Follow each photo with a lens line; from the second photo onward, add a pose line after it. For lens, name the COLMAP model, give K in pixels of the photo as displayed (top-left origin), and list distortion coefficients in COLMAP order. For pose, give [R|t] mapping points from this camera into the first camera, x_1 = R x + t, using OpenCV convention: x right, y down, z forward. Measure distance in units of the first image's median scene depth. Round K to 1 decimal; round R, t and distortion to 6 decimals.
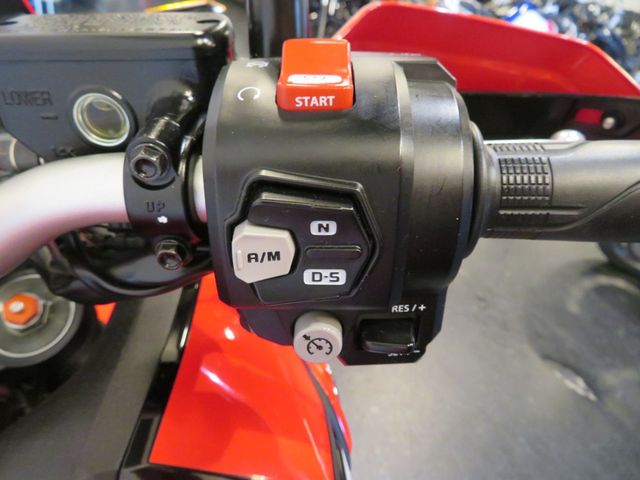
lens RADIAL K [[449.4, 0, 319.4], [0, 449.4, 240.3], [0, 0, 1]] dist [0.000048, -0.000253]
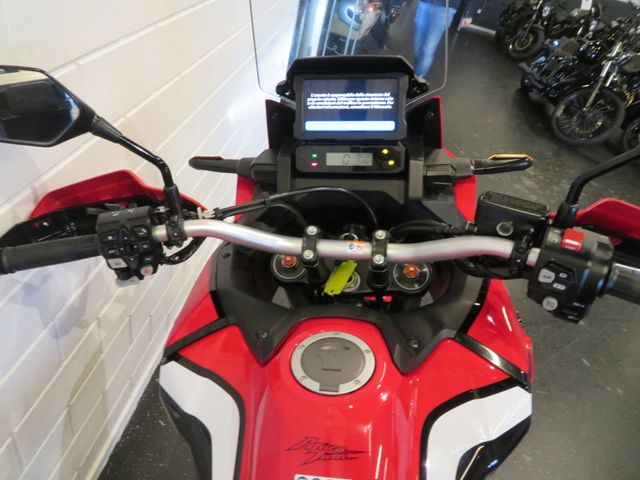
lens RADIAL K [[449.4, 0, 321.4], [0, 449.4, 238.3], [0, 0, 1]] dist [0.000048, -0.000253]
pose [[0.863527, 0.305879, -0.400949, -0.352101], [-0.334348, 0.942449, -0.001105, 0.391833], [0.377536, 0.135011, 0.916100, -3.663431]]
